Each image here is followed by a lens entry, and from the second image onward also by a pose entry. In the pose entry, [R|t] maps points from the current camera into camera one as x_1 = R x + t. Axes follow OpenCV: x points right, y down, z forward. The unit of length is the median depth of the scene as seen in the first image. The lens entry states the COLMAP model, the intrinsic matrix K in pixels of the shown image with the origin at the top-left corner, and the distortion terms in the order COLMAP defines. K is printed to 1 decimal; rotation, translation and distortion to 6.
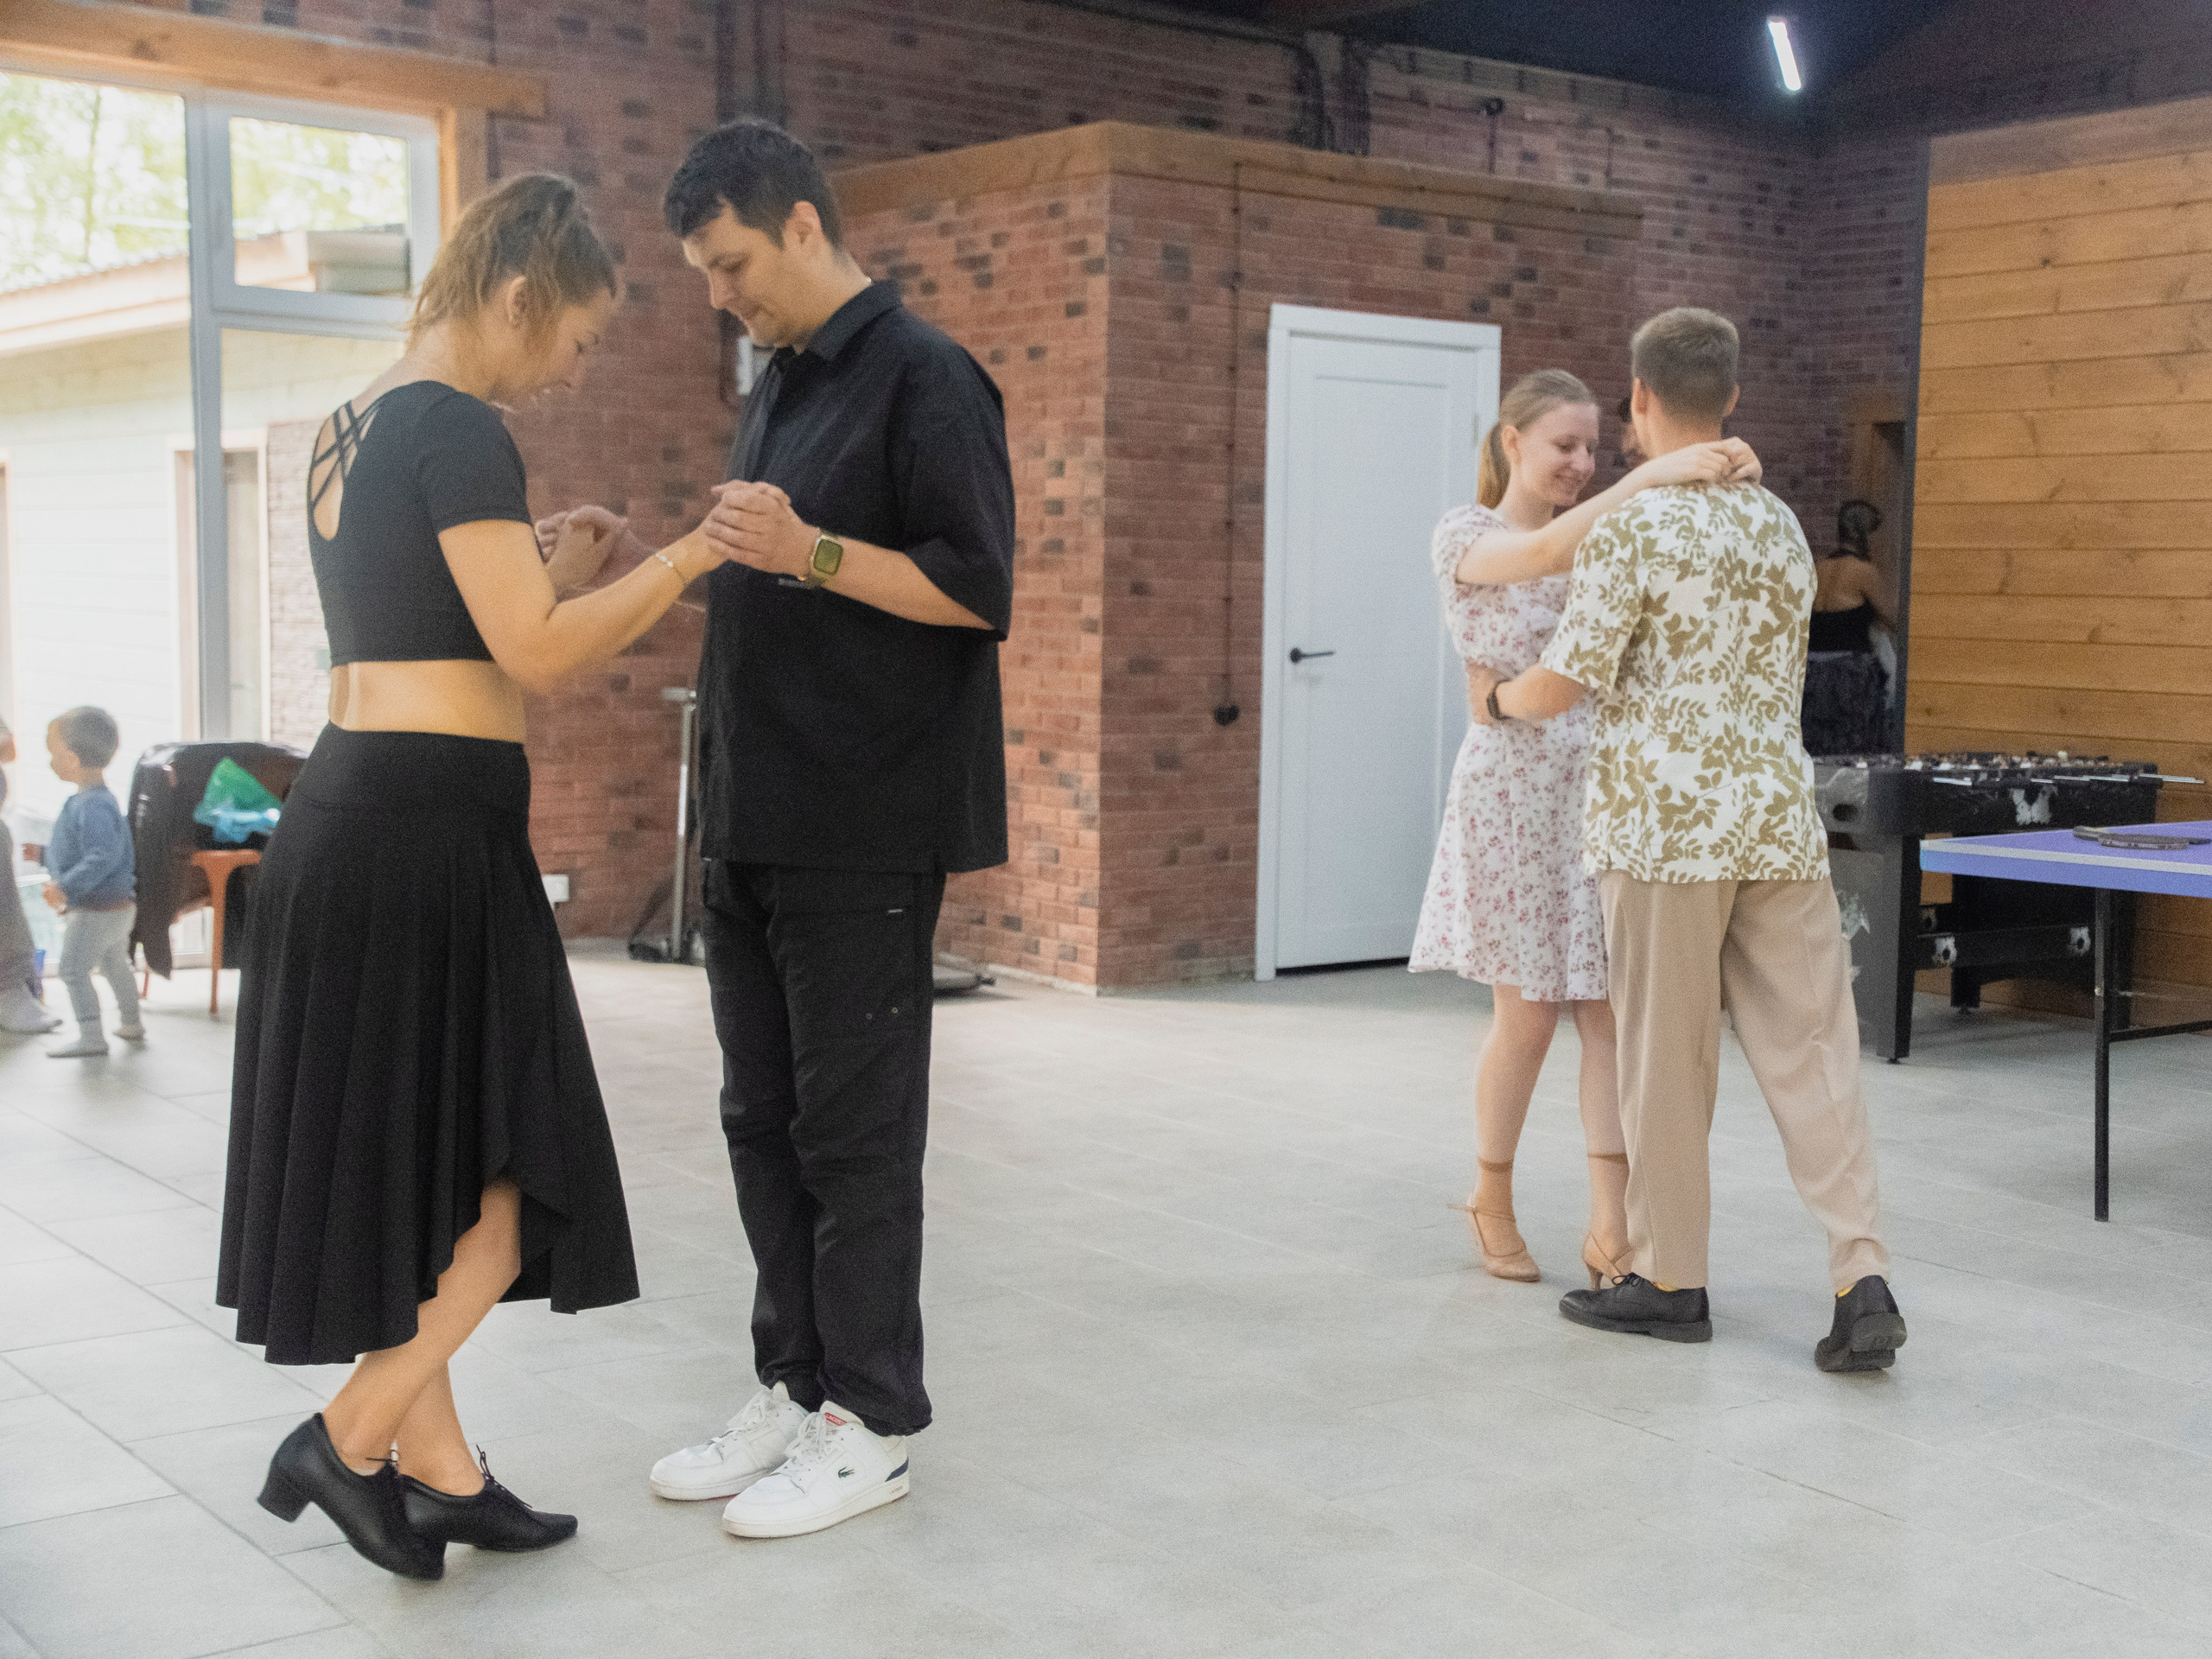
lens RADIAL K [[3218.1, 0, 1106.3], [0, 3218.1, 827.4], [0, 0, 1]] dist [0.036310, 0.000000]
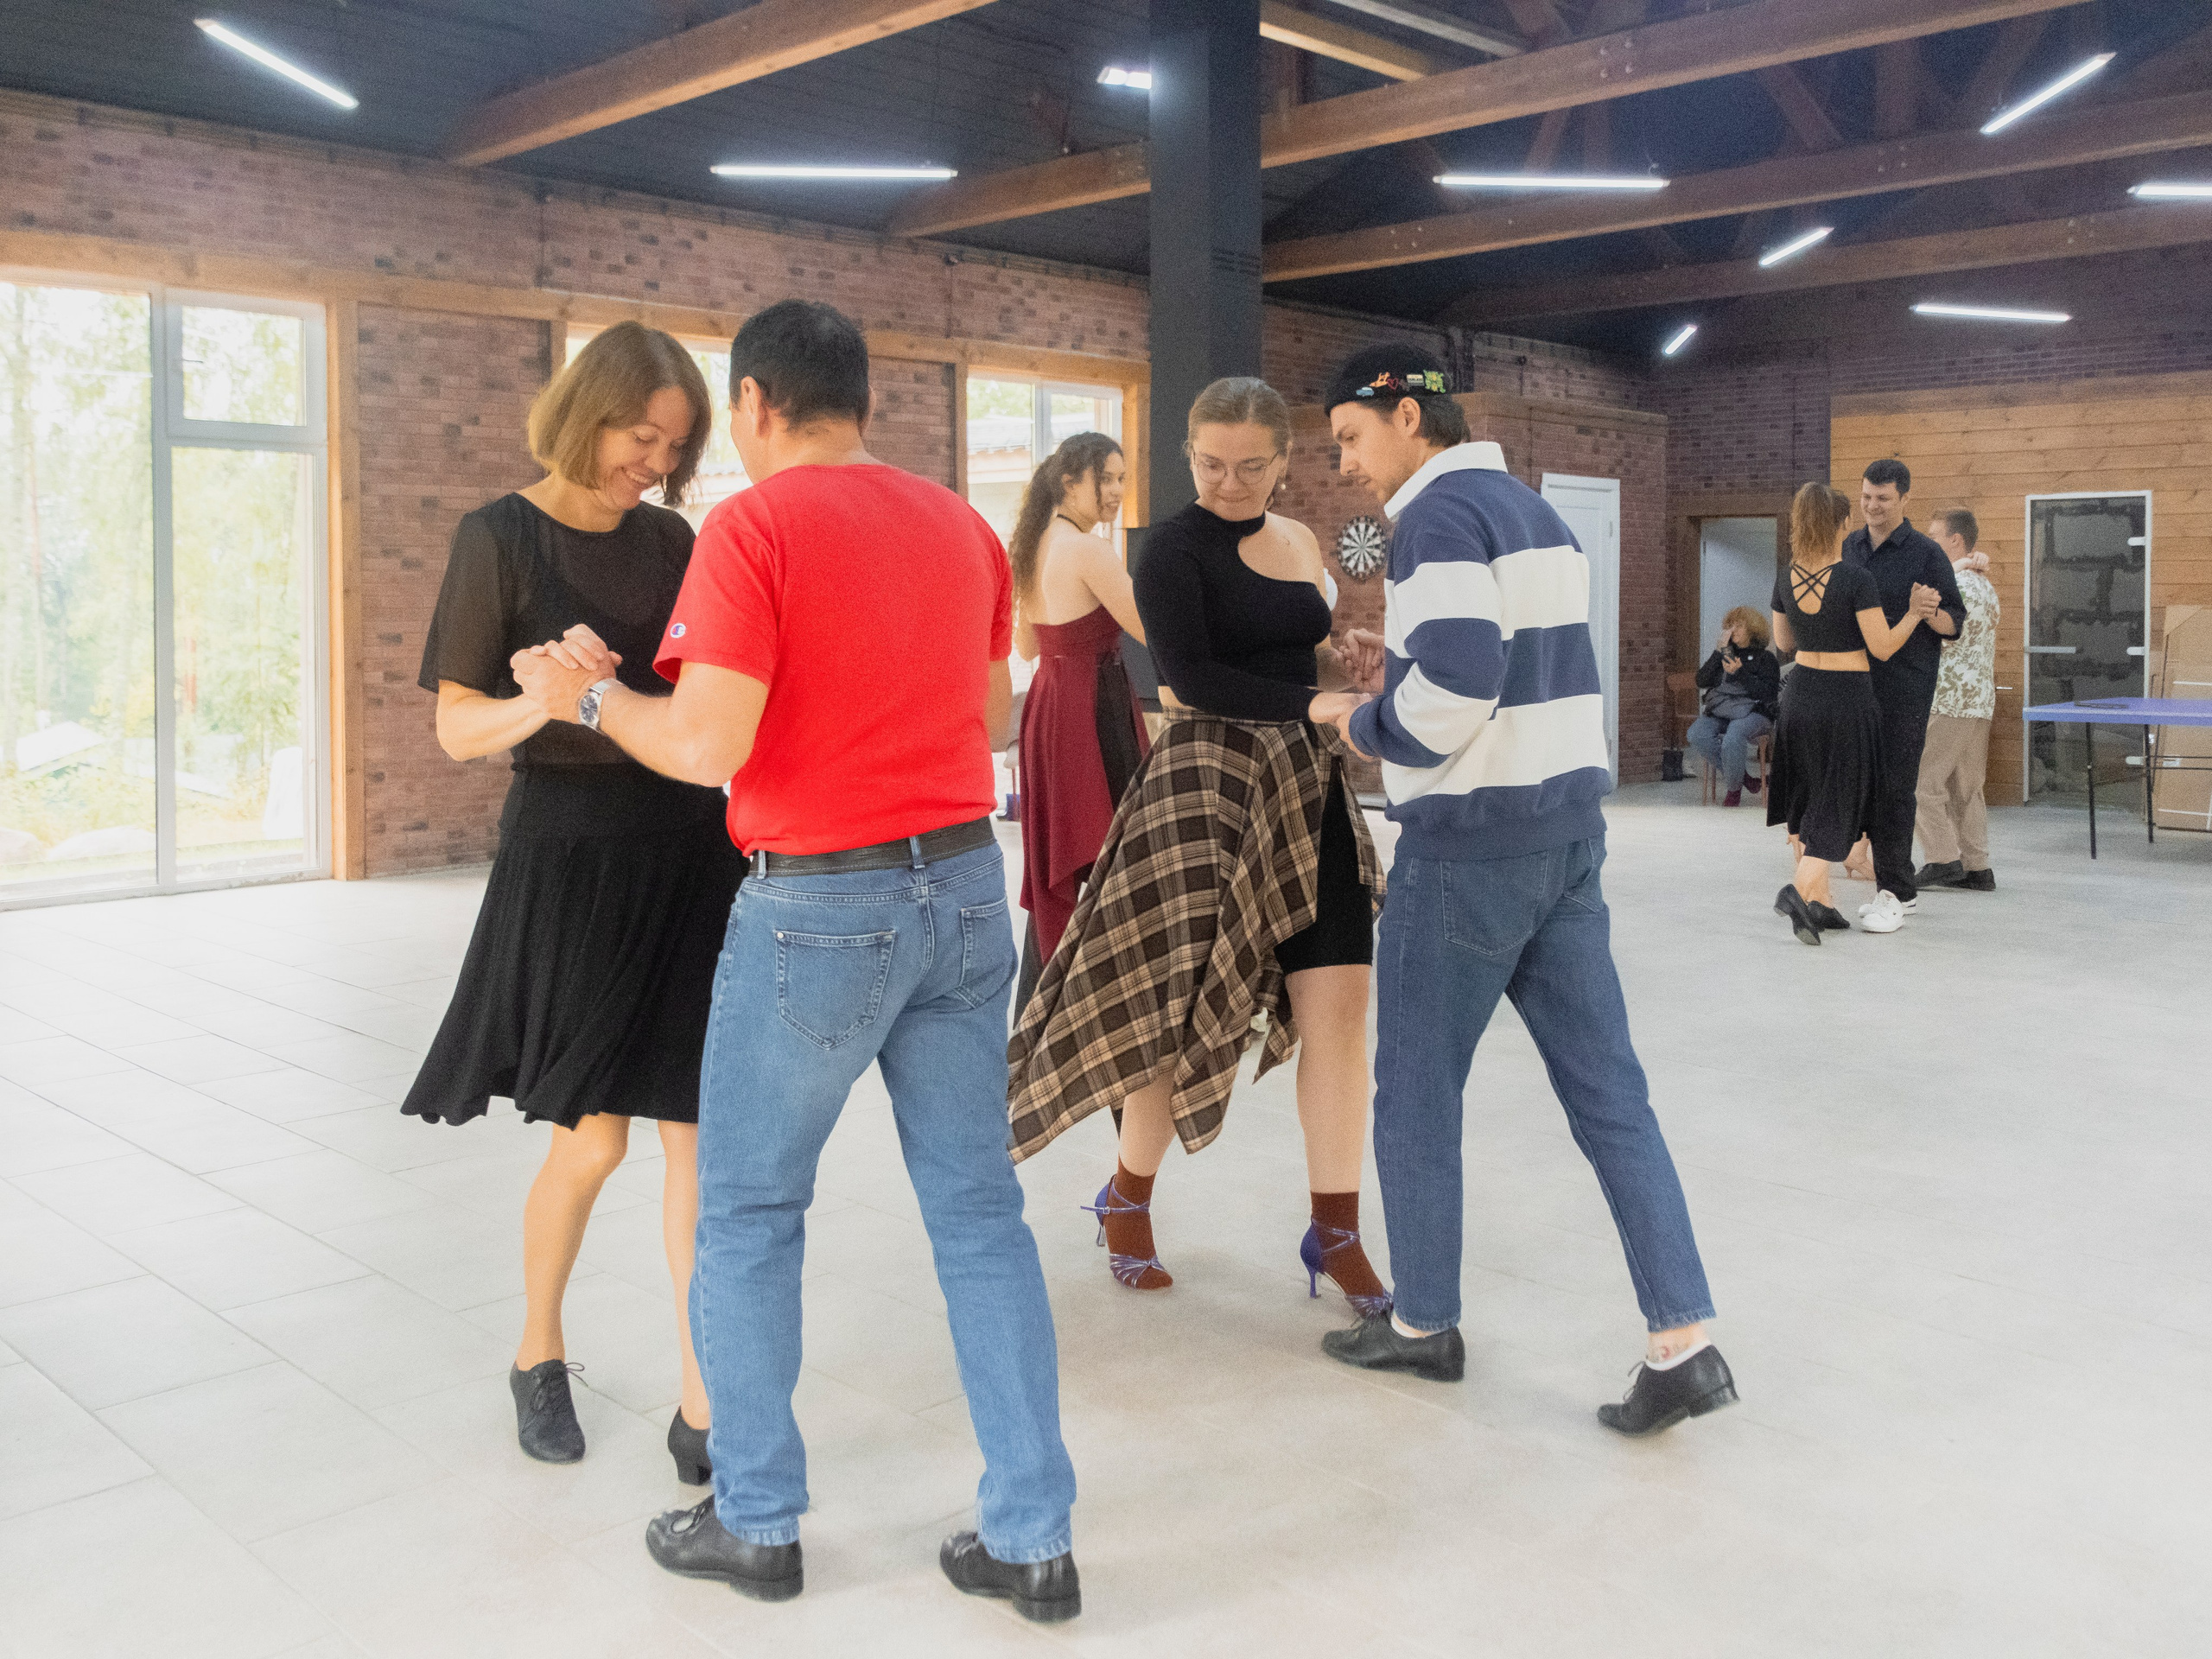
lens RADIAL K [[2083.1, 0, 1106.1], [0, 2083.1, 832.3], [0, 0, 1]] dist [-0.111151, -0.009822]
pose [[0.991250, -0.044690, 0.124203, -0.396151], [0.039983, 0.998394, 0.040132, 0.007919], [-0.125797, -0.034815, 0.991445, -0.311369]]
